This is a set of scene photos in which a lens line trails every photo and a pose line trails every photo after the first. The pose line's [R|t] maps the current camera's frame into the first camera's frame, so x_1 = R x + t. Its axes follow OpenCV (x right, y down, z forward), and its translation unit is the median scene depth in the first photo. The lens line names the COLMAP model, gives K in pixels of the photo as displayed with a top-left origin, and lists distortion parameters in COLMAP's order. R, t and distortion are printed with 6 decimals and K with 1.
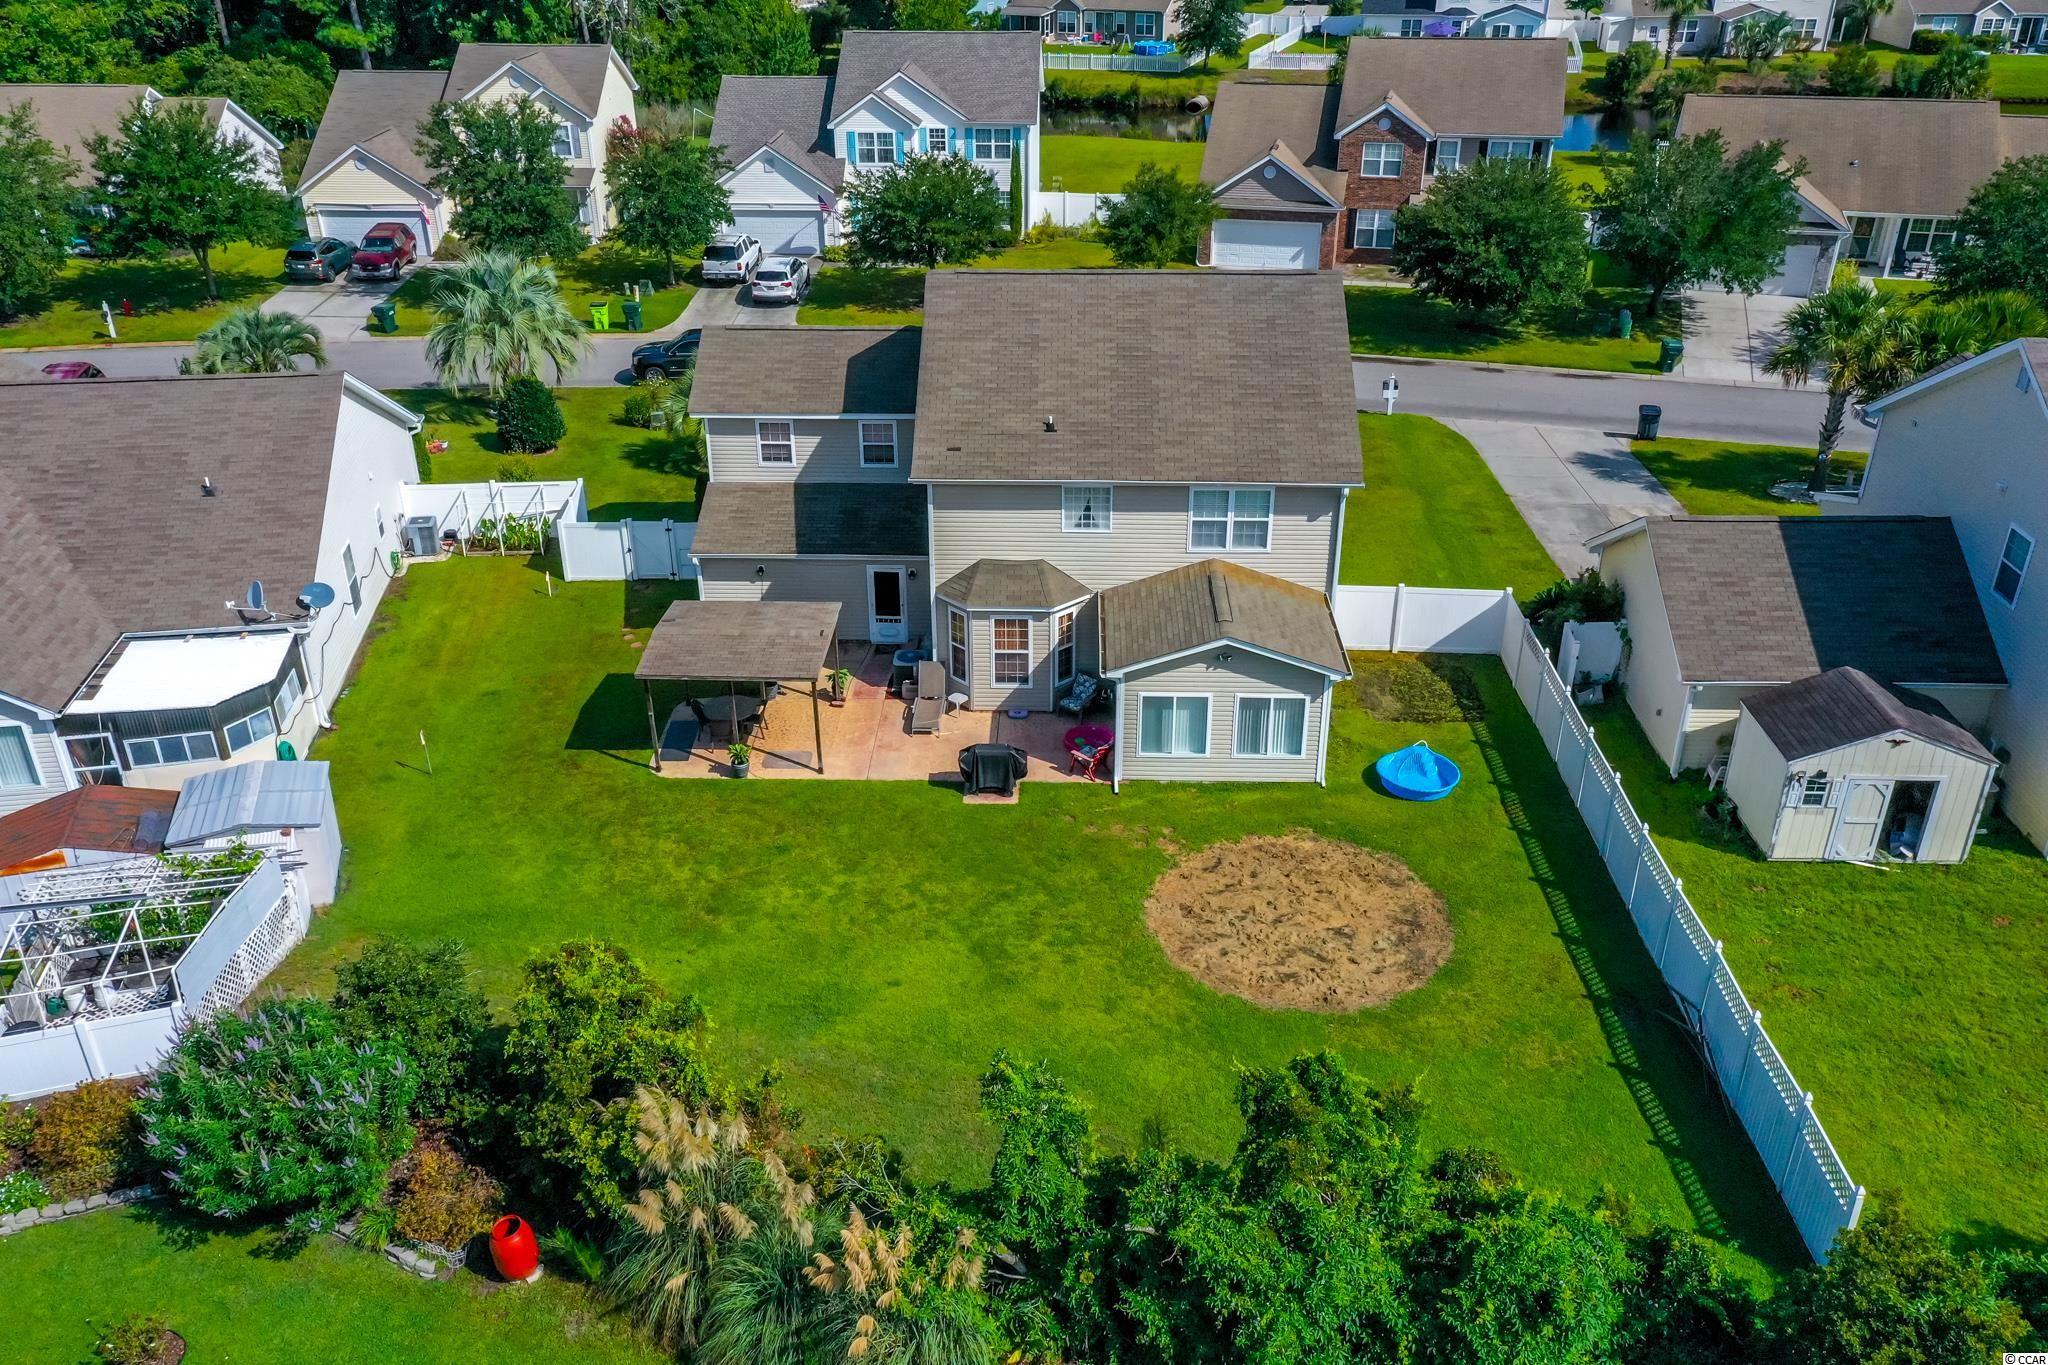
lens RADIAL K [[1625.7, 0, 1019.0], [0, 1625.7, 684.0], [0, 0, 1]] dist [-0.001785, 0.095676]
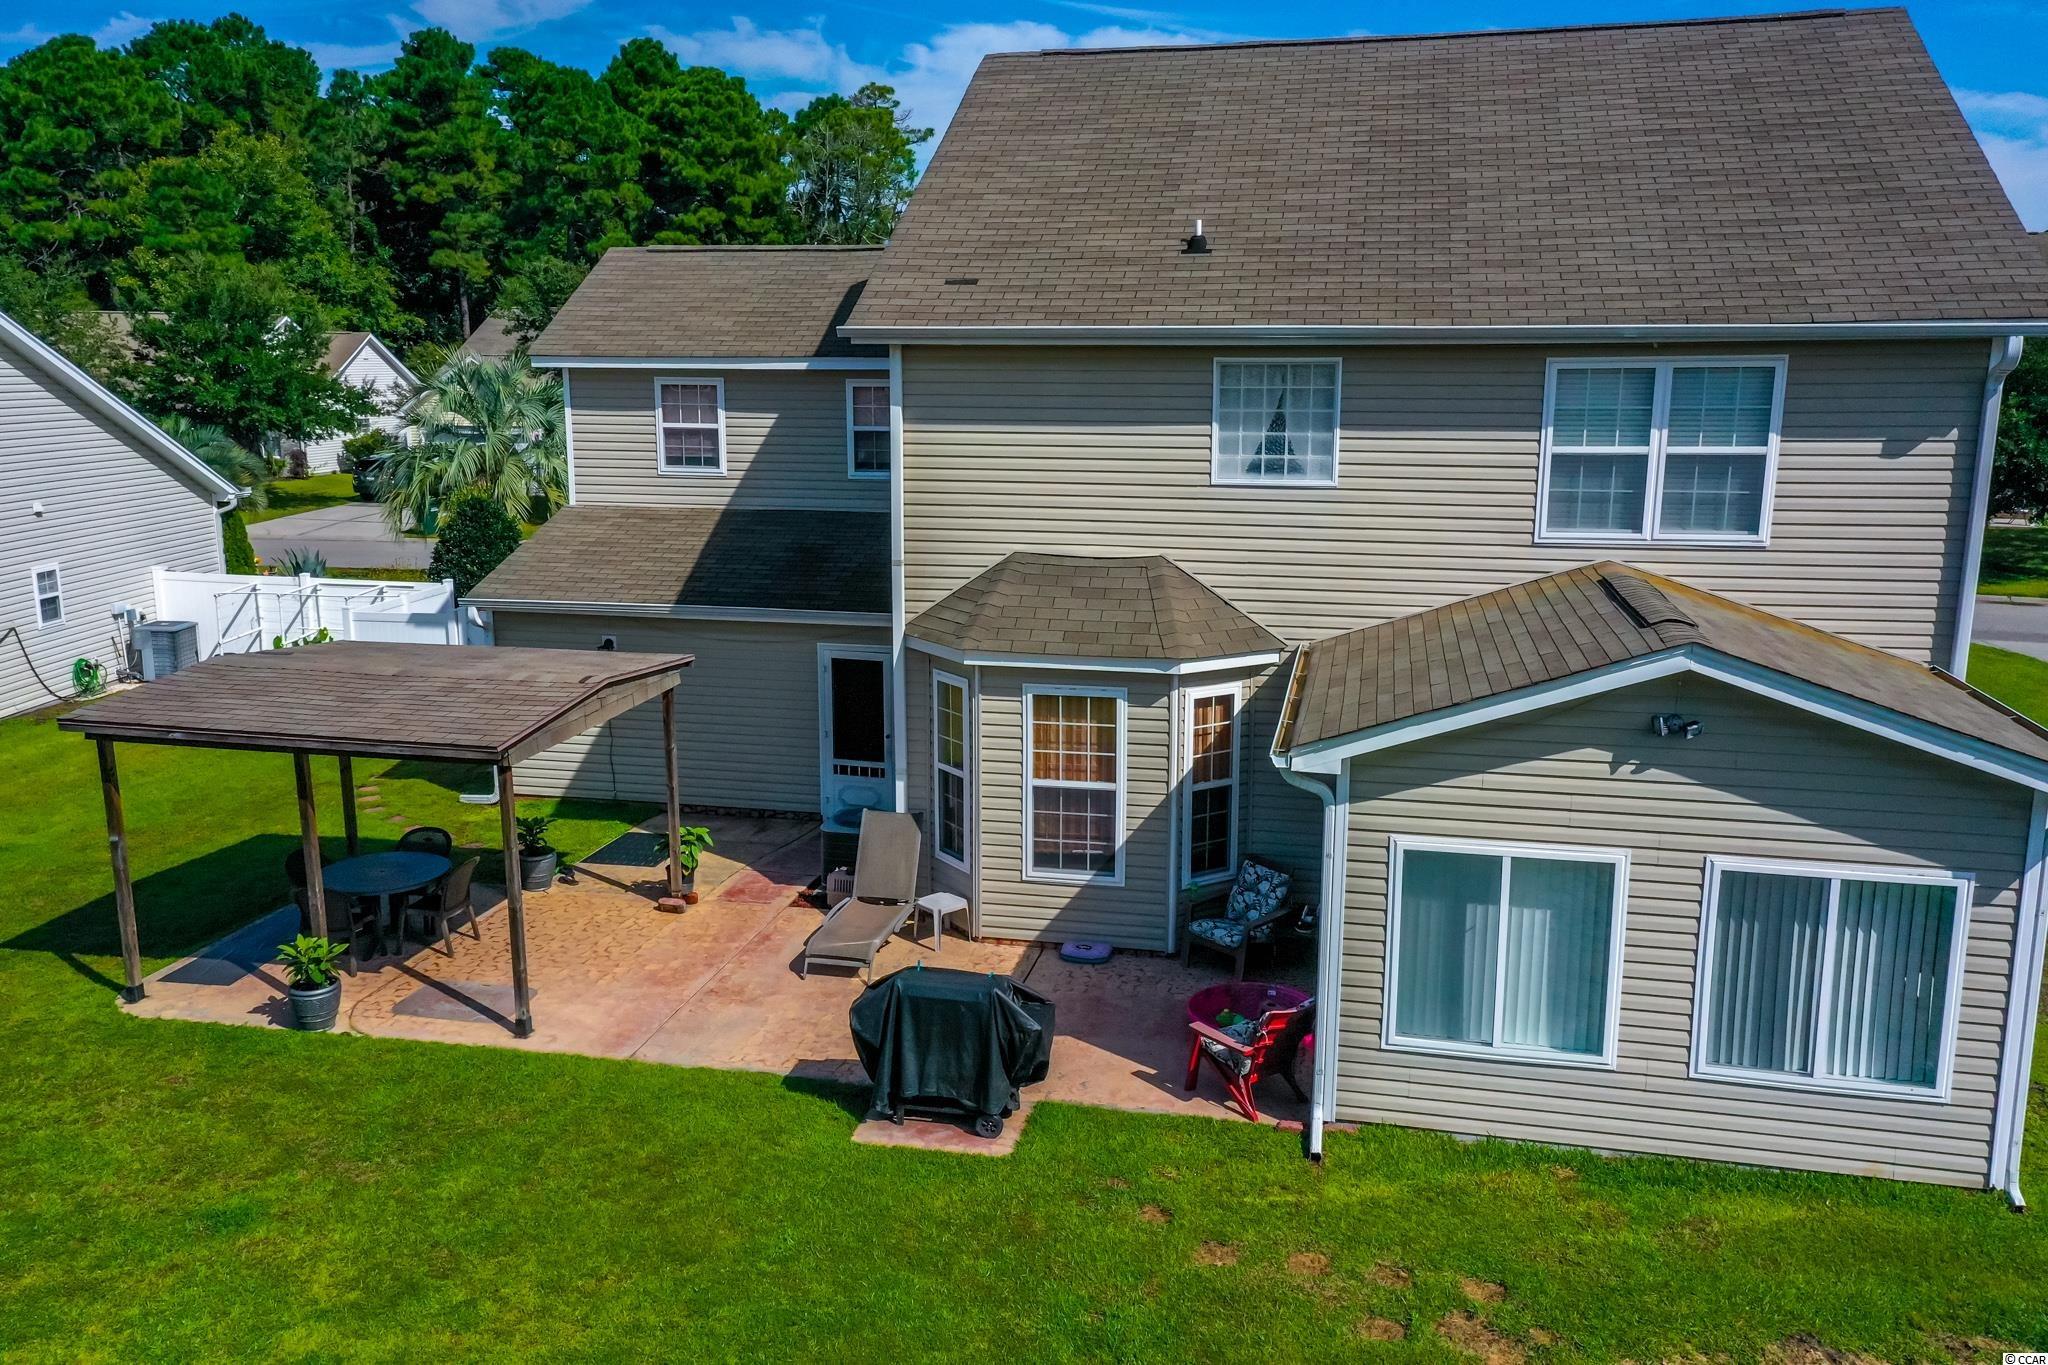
lens RADIAL K [[1625.7, 0, 1019.0], [0, 1625.7, 684.0], [0, 0, 1]] dist [-0.001785, 0.095676]
pose [[0.983186, 0.042616, -0.177563, 0.053654], [-0.090541, 0.958208, -0.271366, 0.068089], [0.158578, 0.282880, 0.945956, 0.634773]]
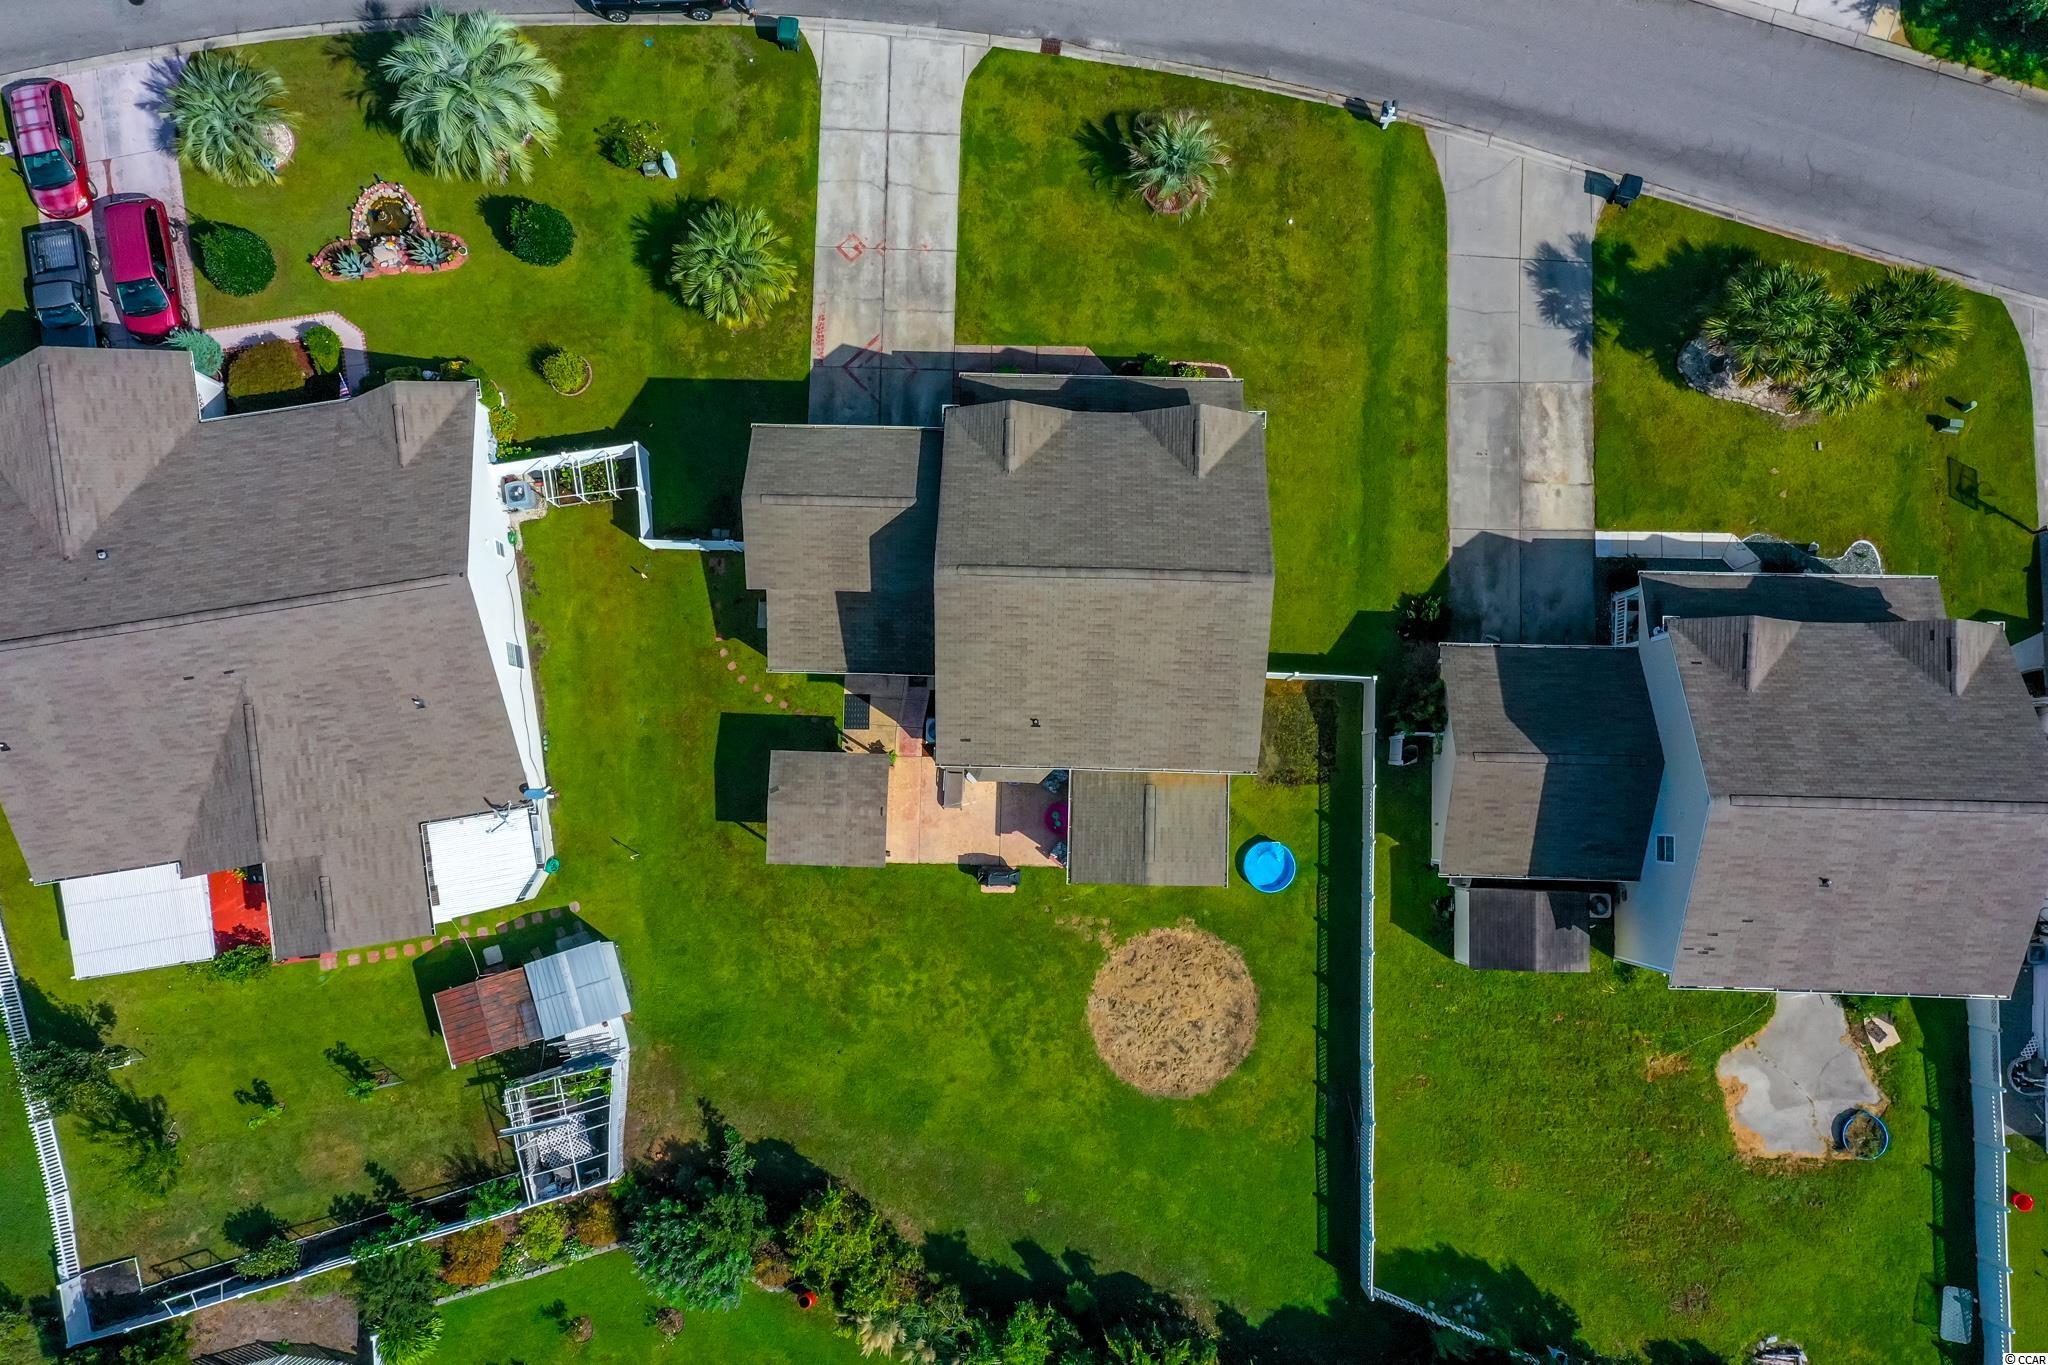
lens RADIAL K [[1625.7, 0, 1019.0], [0, 1625.7, 684.0], [0, 0, 1]] dist [-0.001785, 0.095676]
pose [[0.999942, -0.009299, -0.005490, 0.013150], [0.009634, 0.538519, 0.842558, -1.333967], [-0.004878, -0.842562, 0.538578, 0.296328]]
